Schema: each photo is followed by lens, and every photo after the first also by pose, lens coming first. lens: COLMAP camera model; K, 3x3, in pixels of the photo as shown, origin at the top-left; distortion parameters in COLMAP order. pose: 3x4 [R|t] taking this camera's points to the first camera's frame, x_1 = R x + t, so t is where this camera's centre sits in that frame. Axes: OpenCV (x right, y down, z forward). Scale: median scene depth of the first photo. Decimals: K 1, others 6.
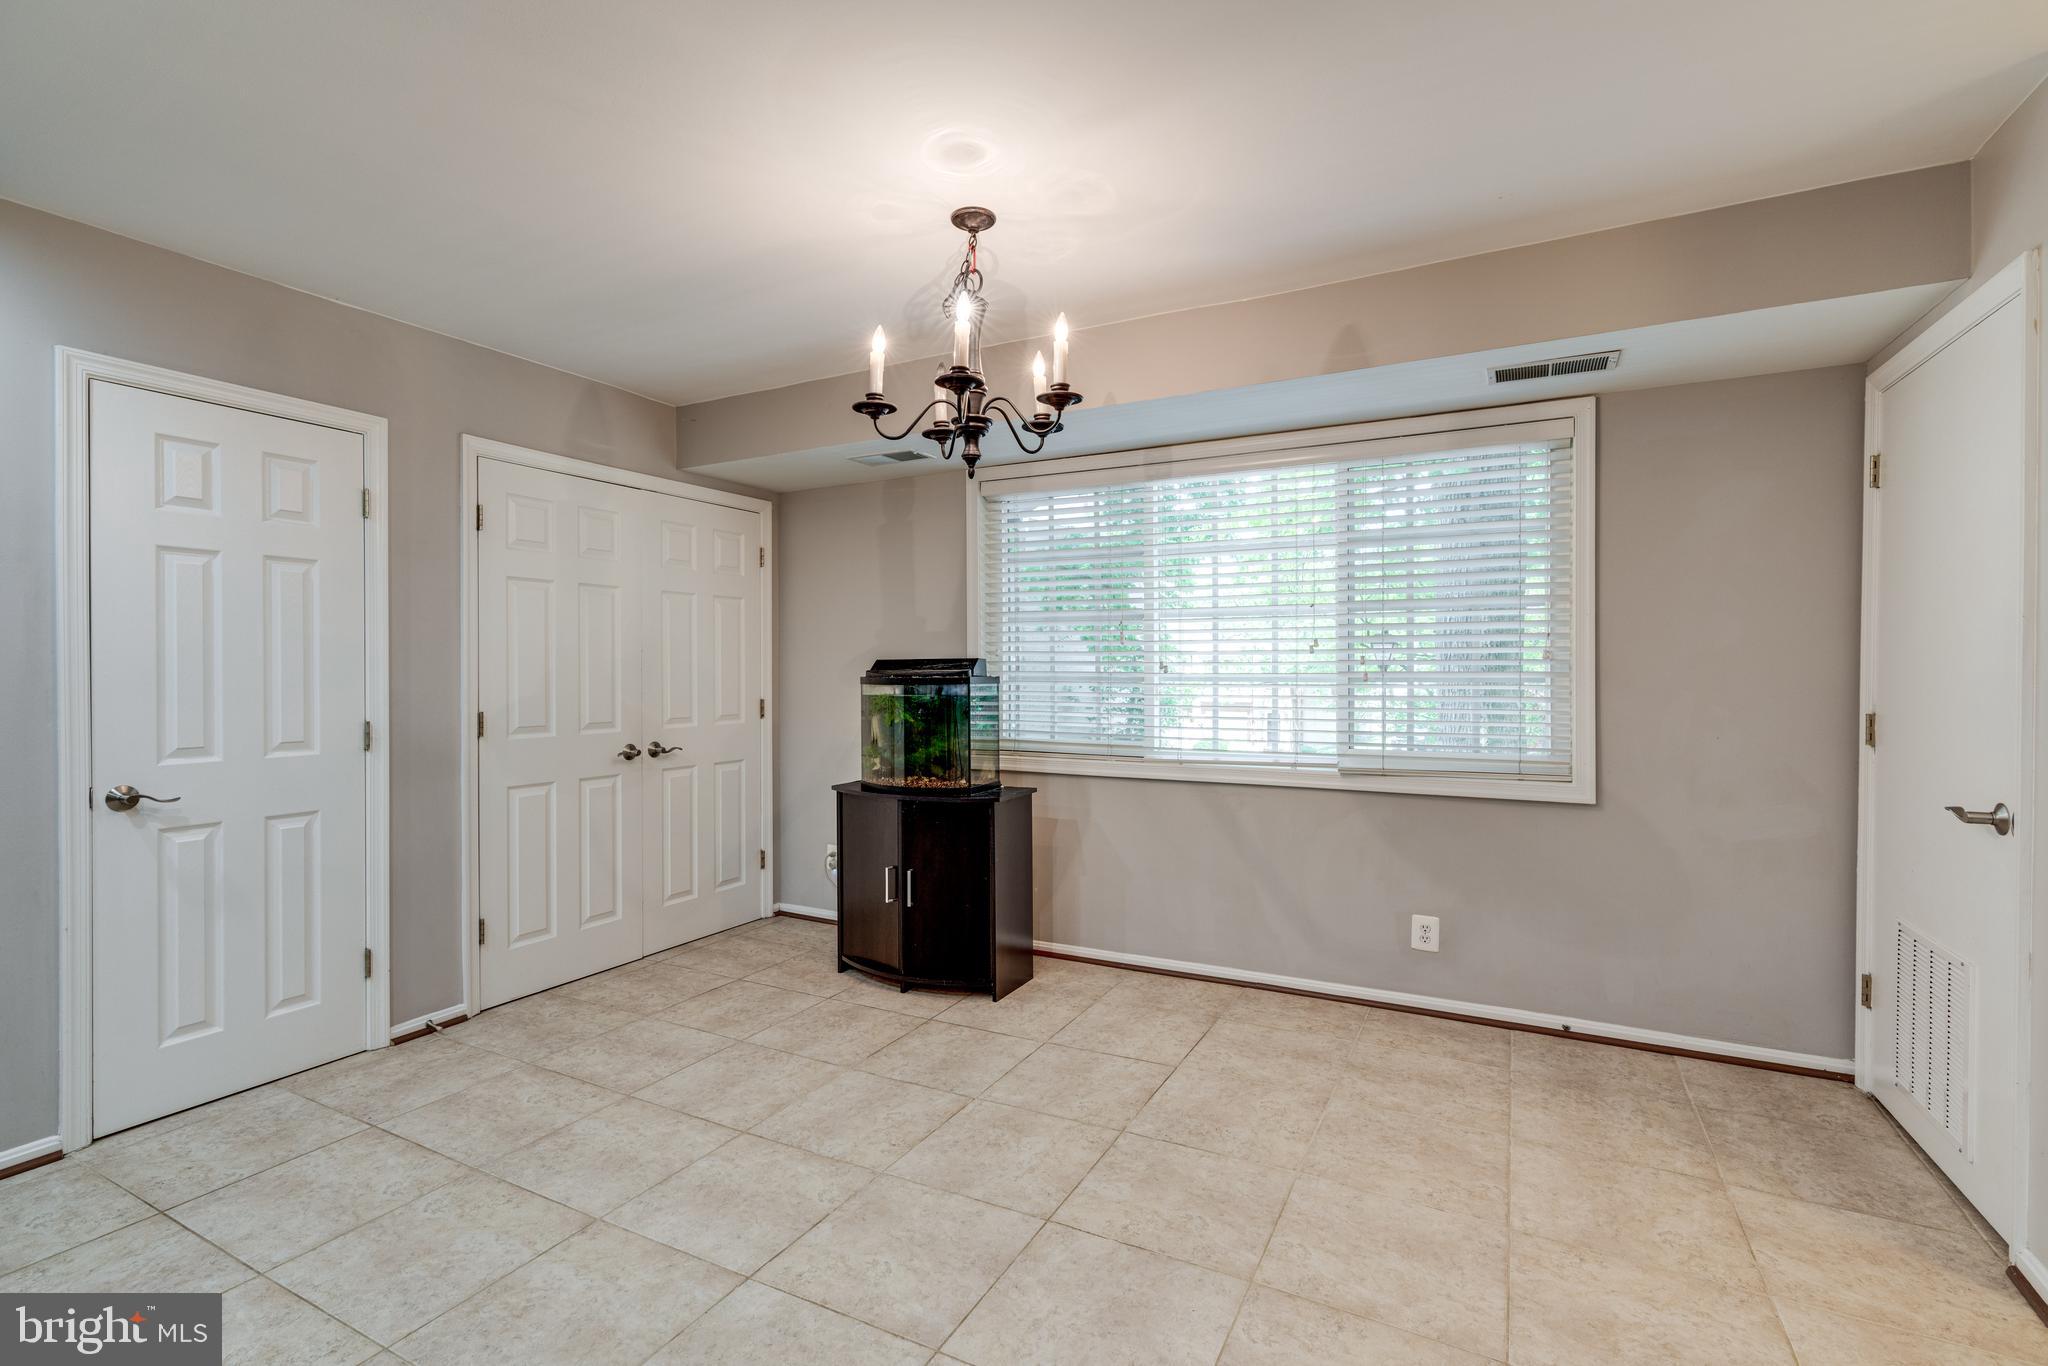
lens RADIAL K [[941.6, 0, 1012.5], [0, 941.6, 675.4], [0, 0, 1]] dist [-0.002925, 0.000573]
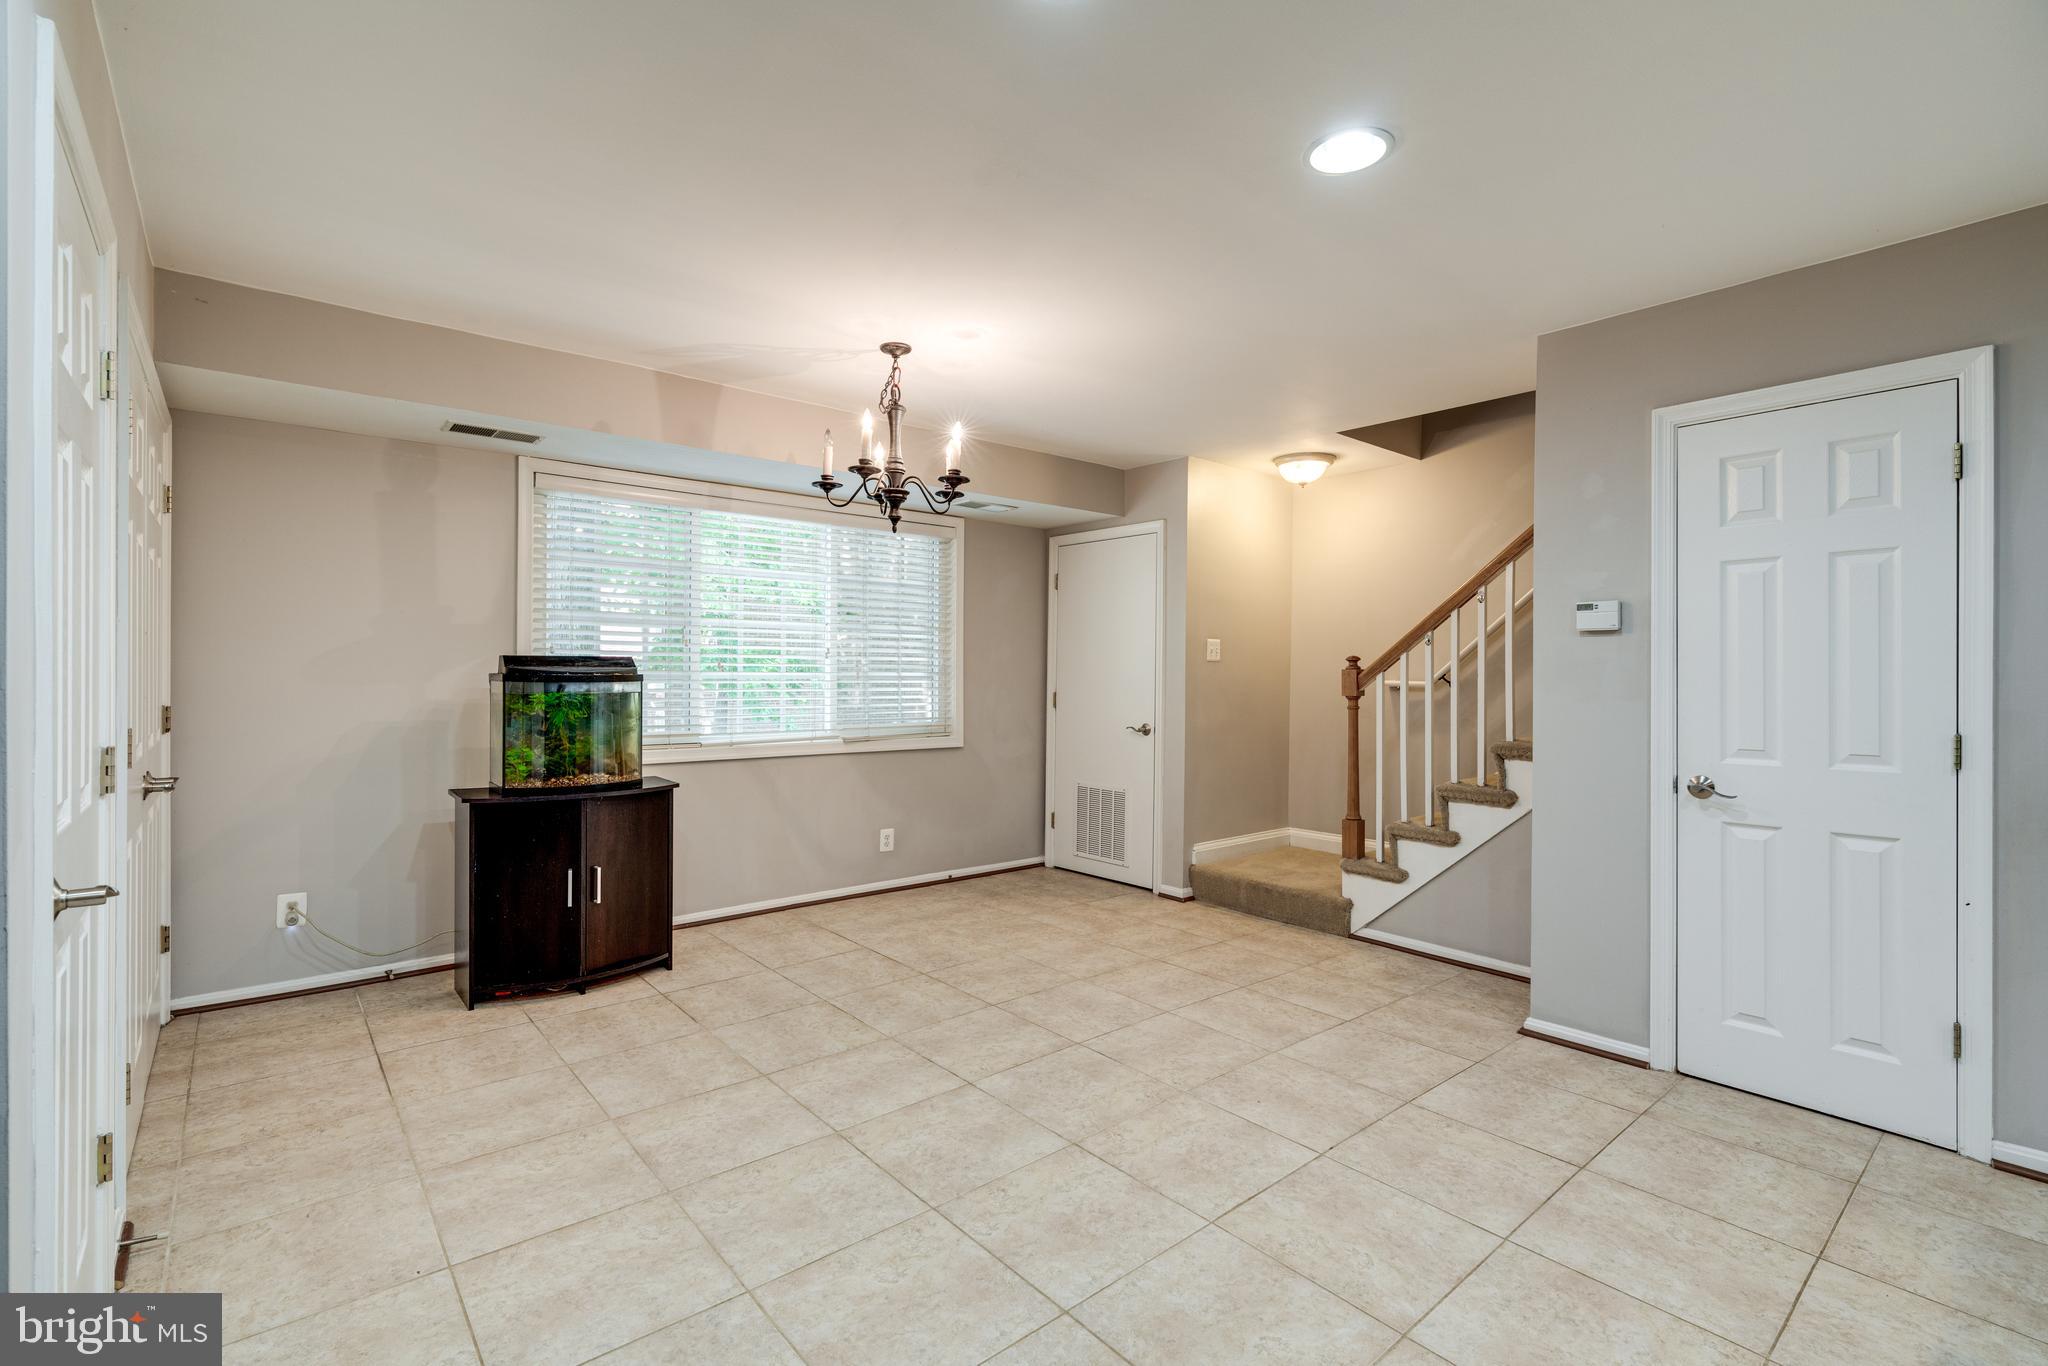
lens RADIAL K [[919.3, 0, 1050.3], [0, 919.3, 674.6], [0, 0, 1]] dist [-0.001798, 0.000209]
pose [[0.347917, 0.003914, 0.937517, -1.034824], [-0.001626, 0.999992, -0.003572, 0.005985], [-0.937524, -0.000281, 0.347921, 0.252049]]
